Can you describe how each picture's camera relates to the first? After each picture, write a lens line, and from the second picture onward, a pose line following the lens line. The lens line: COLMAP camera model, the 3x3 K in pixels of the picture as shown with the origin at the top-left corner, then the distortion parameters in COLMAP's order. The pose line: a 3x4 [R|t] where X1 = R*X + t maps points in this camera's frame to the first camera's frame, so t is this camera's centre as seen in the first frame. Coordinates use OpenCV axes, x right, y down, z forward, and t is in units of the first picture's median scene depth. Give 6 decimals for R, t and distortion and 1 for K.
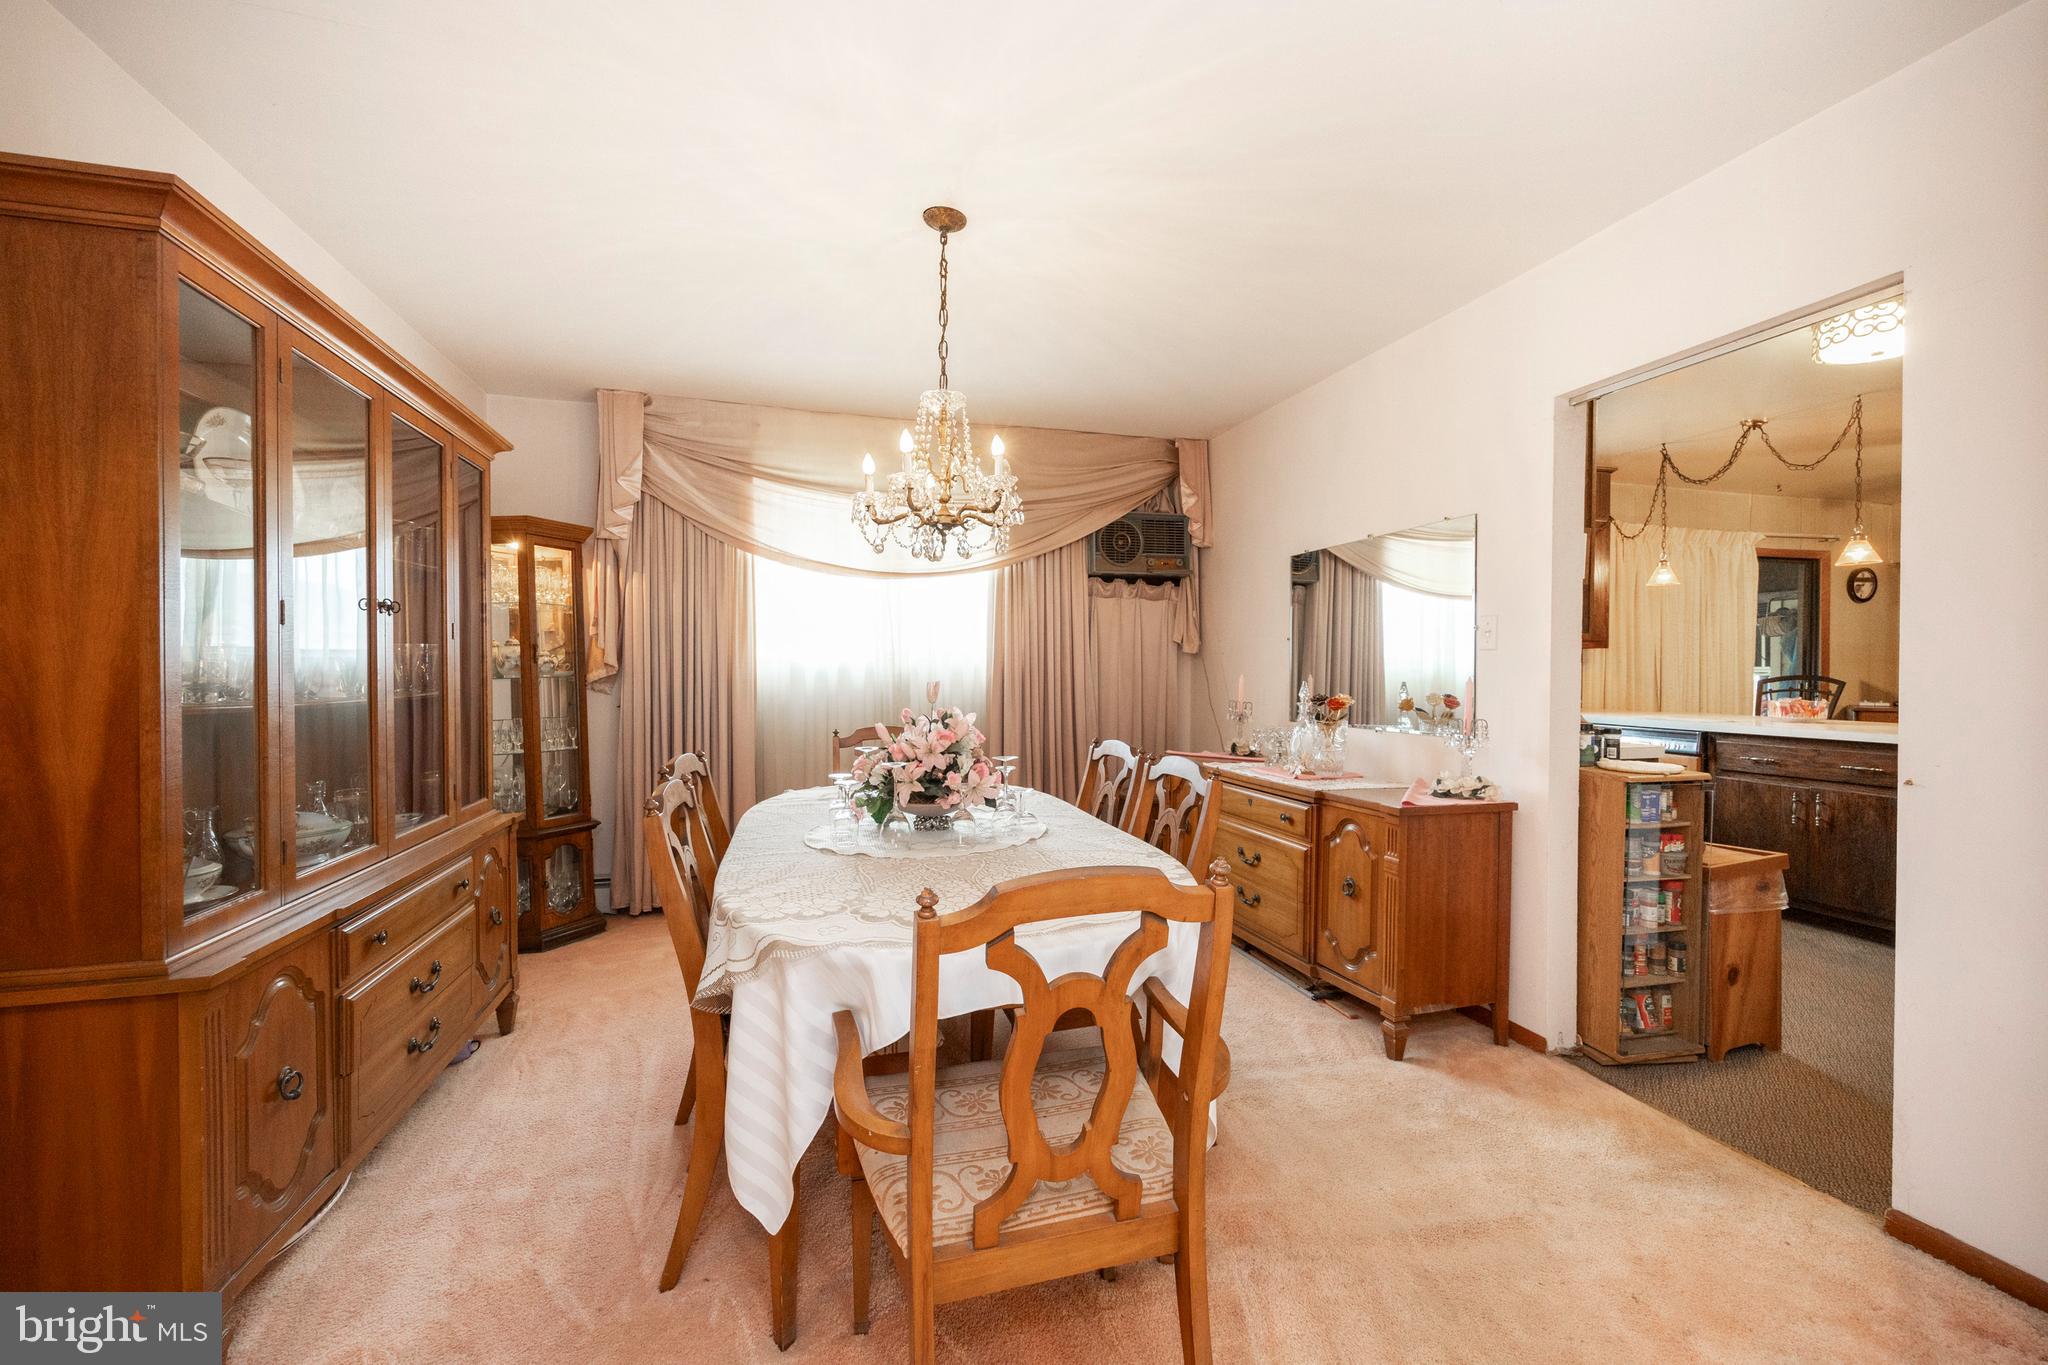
lens RADIAL K [[817.4, 0, 1028.3], [0, 817.4, 678.5], [0, 0, 1]] dist [0.000137, 0.000076]
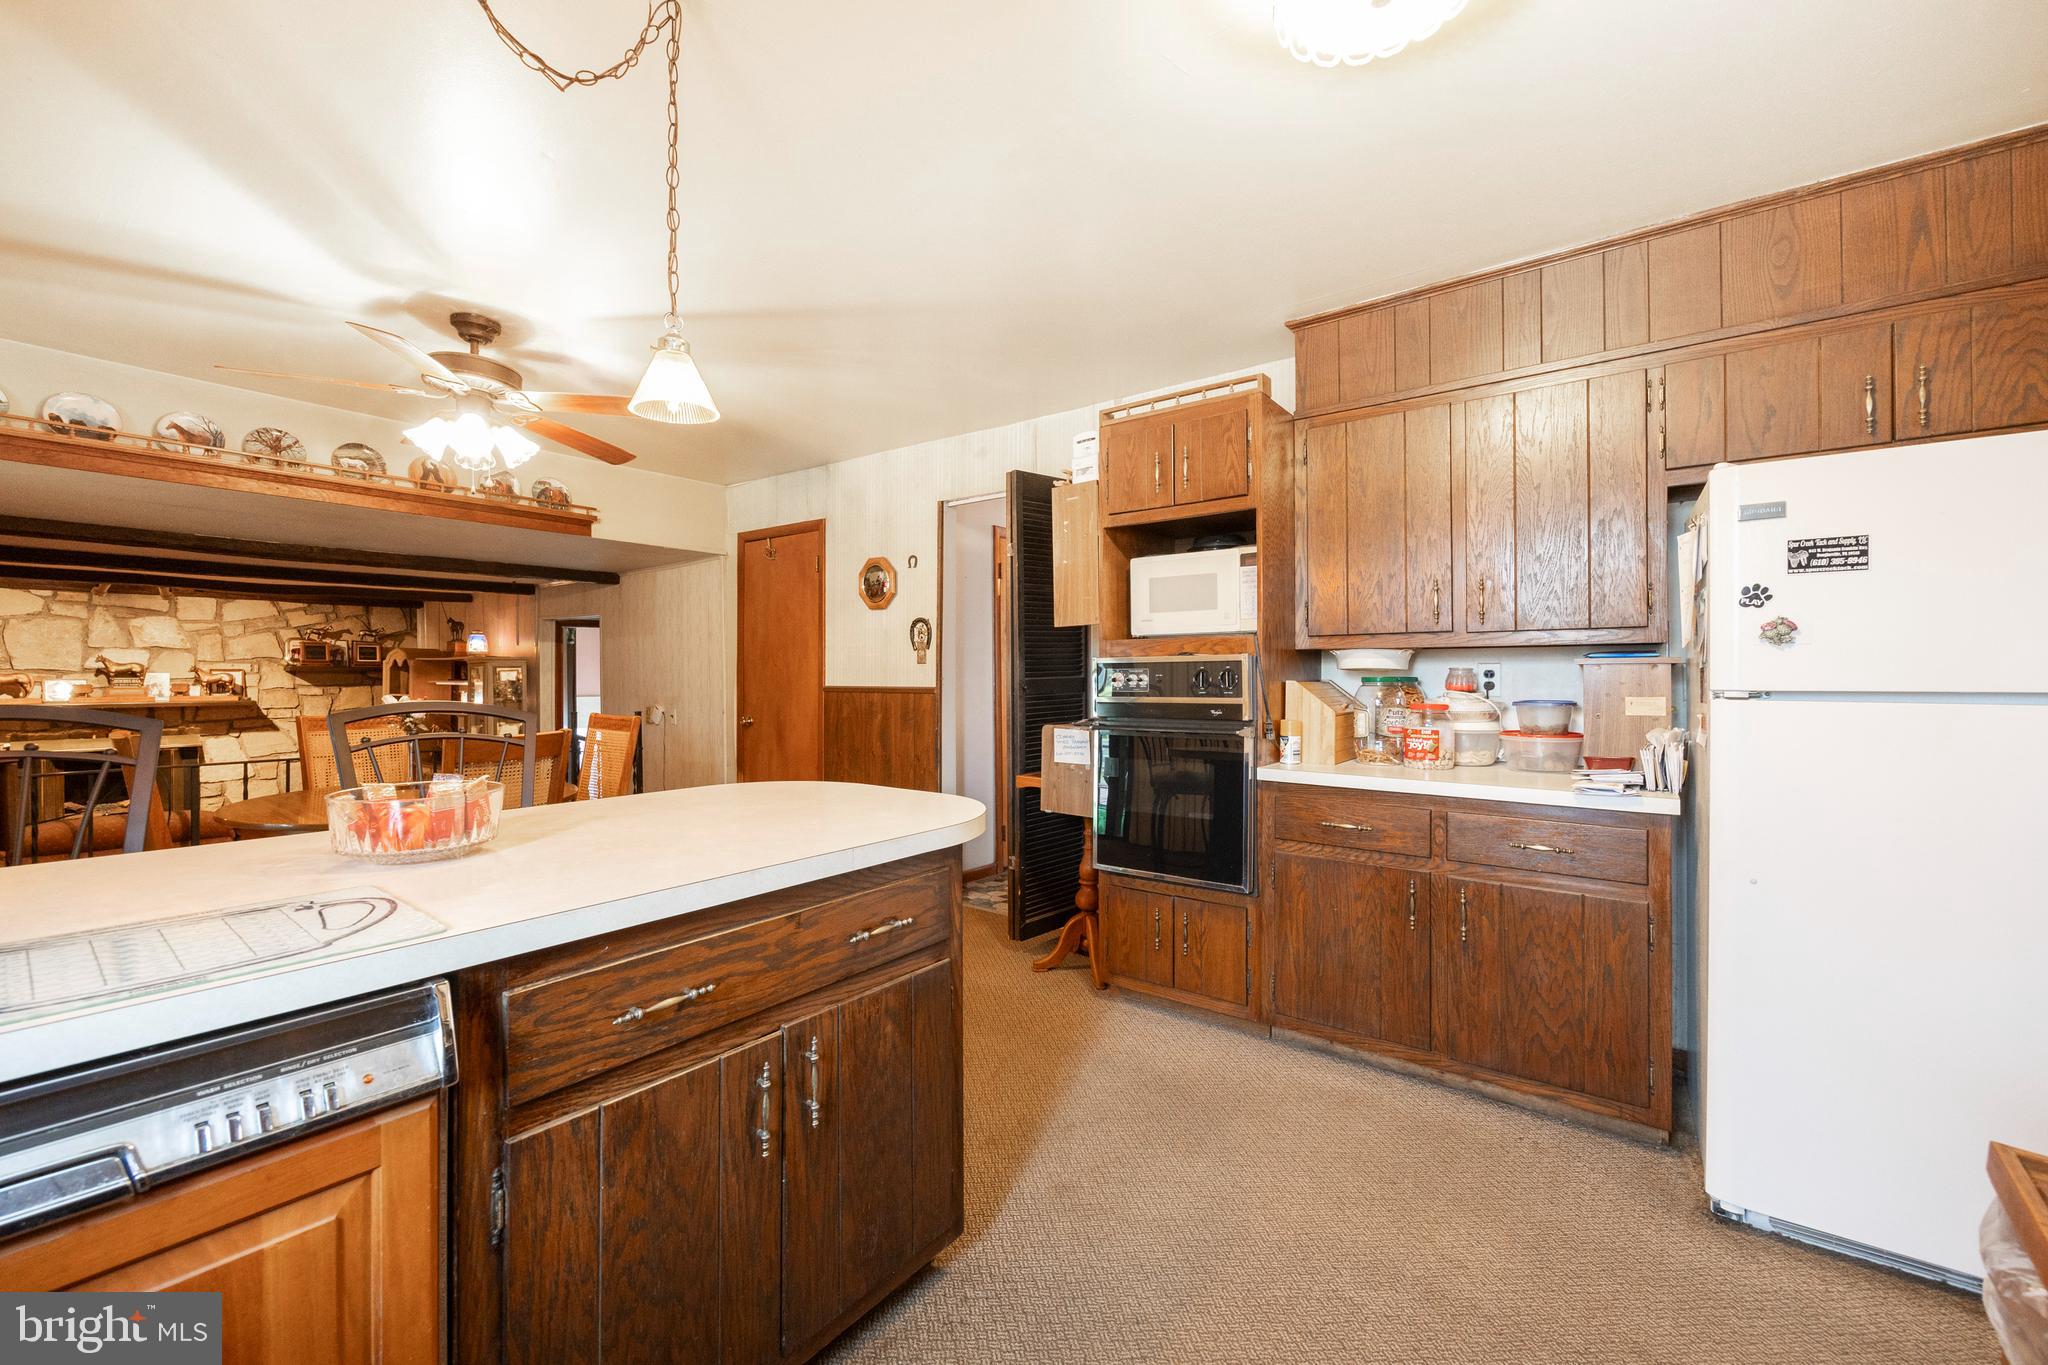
lens RADIAL K [[817.4, 0, 1023.6], [0, 817.4, 672.8], [0, 0, 1]] dist [0.000137, 0.000076]
pose [[-0.600277, 0.002040, 0.799789, 0.436639], [0.010614, 0.999929, 0.005416, -0.013050], [-0.799721, 0.011740, -0.600257, 0.795918]]
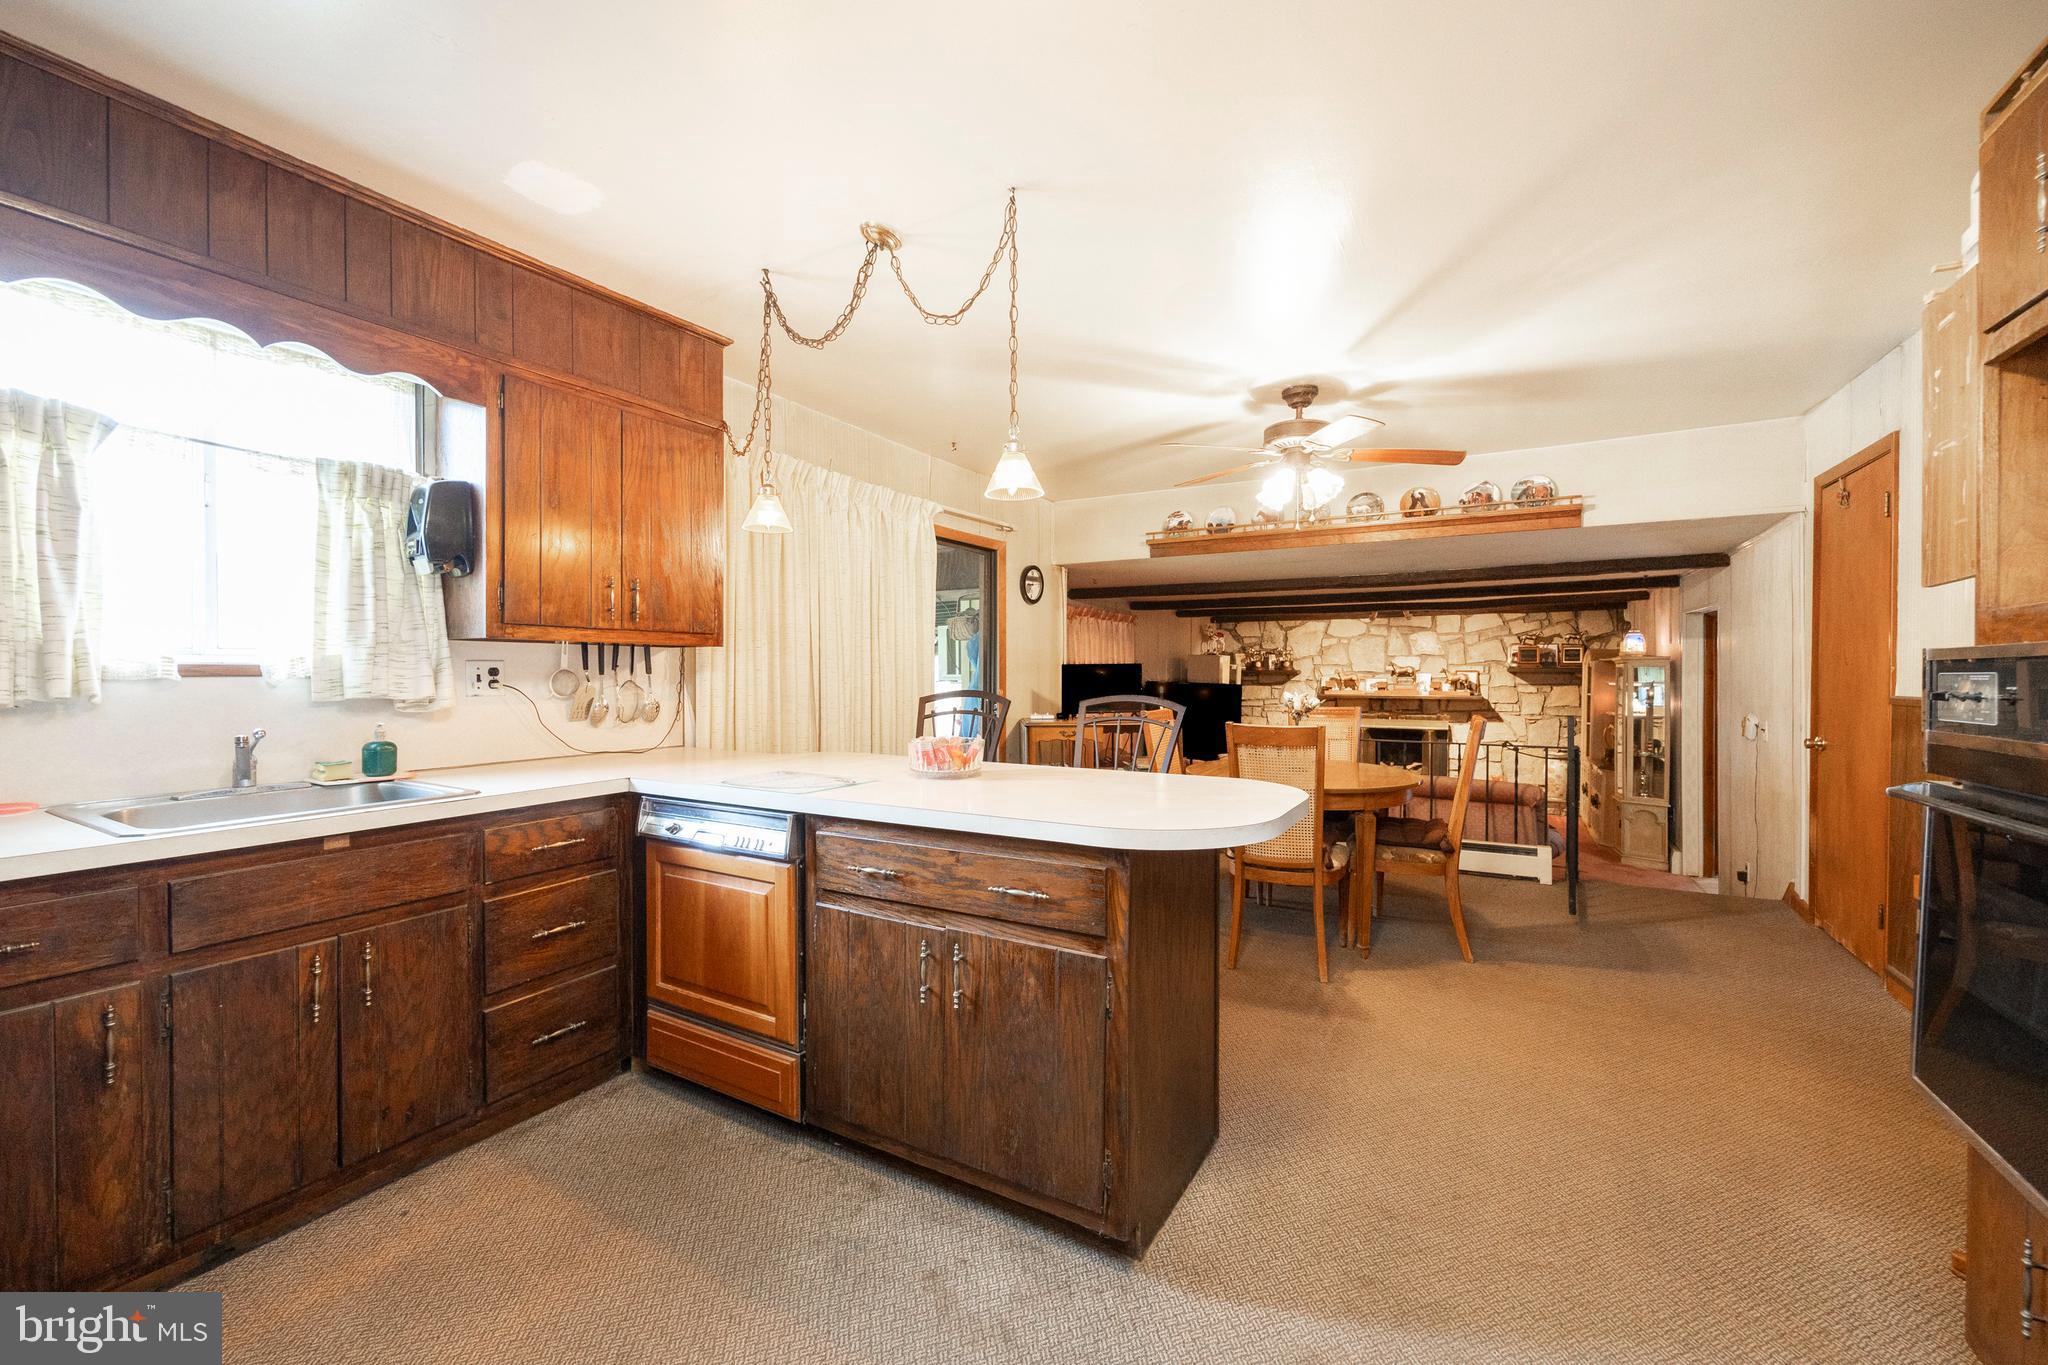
lens RADIAL K [[817.4, 0, 1019.3], [0, 817.4, 680.2], [0, 0, 1]] dist [0.000137, 0.000076]
pose [[0.718128, -0.004813, 0.695894, 0.456410], [0.007740, 0.999969, -0.001072, -0.010940], [-0.695868, 0.006156, 0.718144, 0.434059]]
